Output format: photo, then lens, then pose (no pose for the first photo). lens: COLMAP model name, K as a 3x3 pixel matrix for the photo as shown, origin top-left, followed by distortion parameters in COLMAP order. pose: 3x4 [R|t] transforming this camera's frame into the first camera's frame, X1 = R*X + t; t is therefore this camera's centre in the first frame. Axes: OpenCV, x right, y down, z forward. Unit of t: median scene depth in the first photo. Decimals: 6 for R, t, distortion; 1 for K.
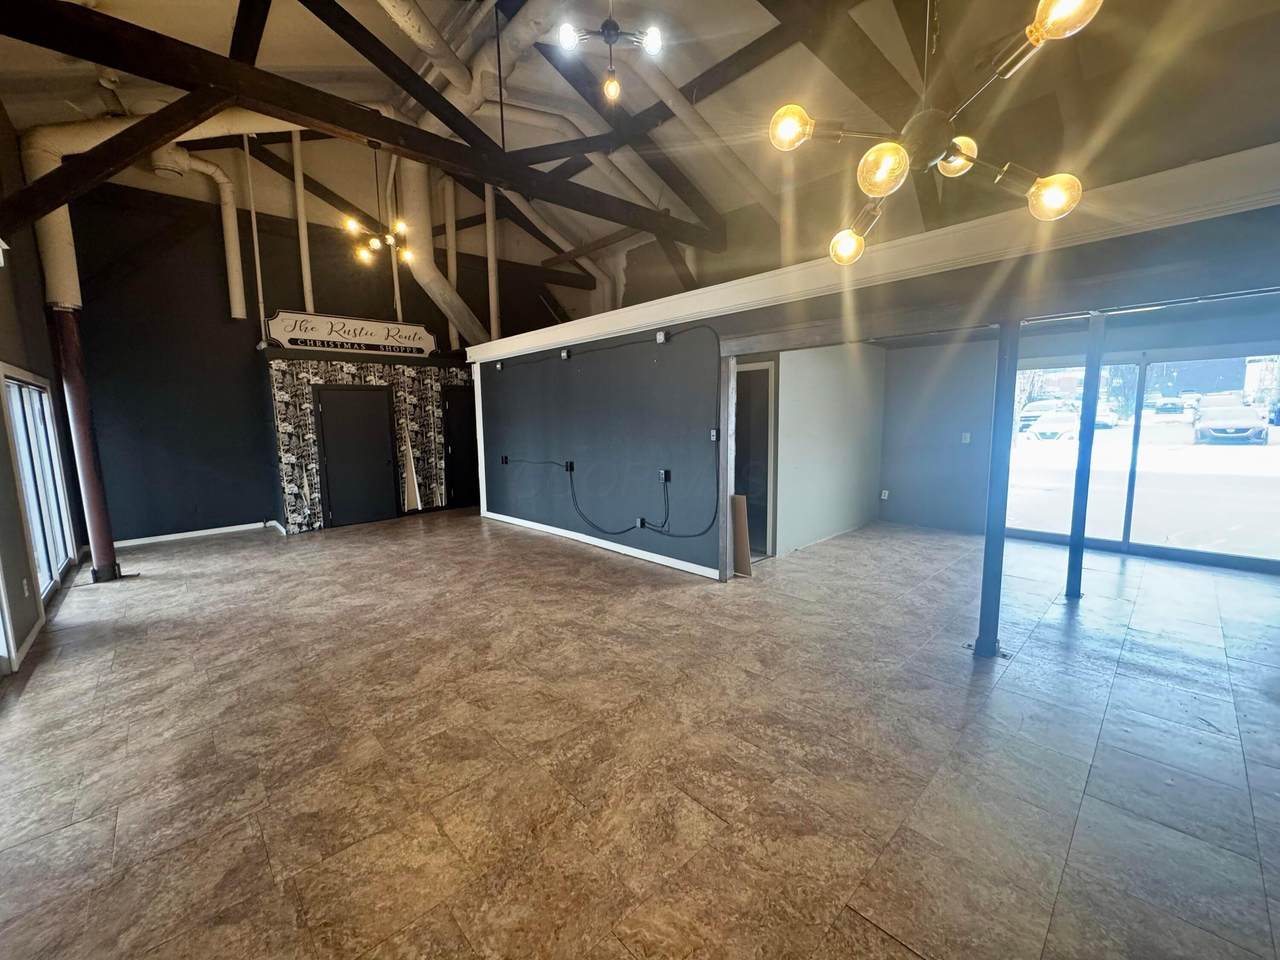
lens RADIAL K [[511.8, 0, 639.9], [0, 511.8, 478.1], [0, 0, 1]] dist [0.003429, 0.000208]
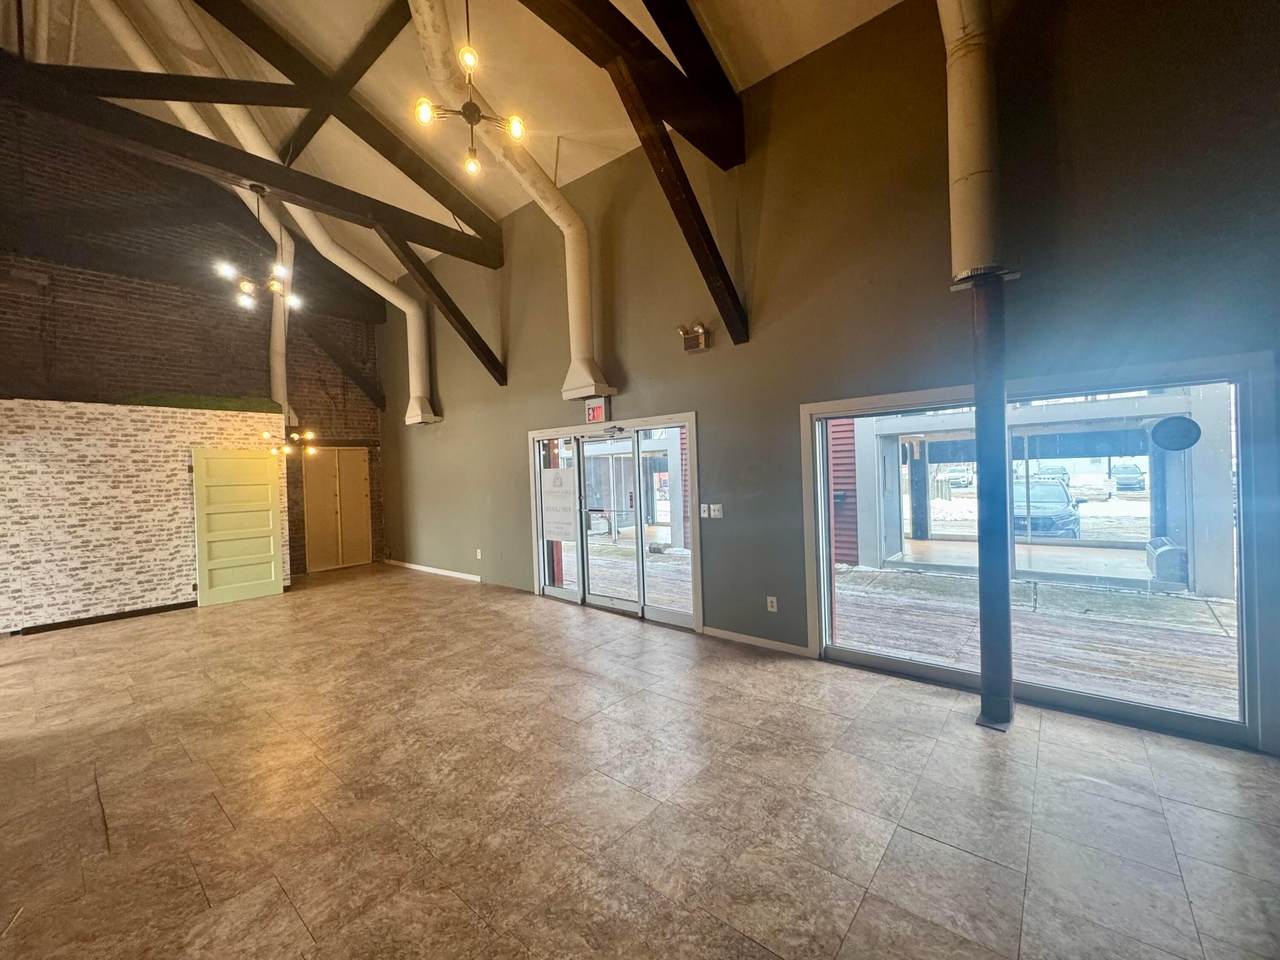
lens RADIAL K [[511.8, 0, 639.5], [0, 511.8, 477.2], [0, 0, 1]] dist [0.003429, 0.000208]
pose [[-0.991523, 0.054645, -0.117886, -0.758718], [0.038377, 0.989951, 0.136104, -0.231566], [0.124138, 0.130426, -0.983656, 2.004258]]
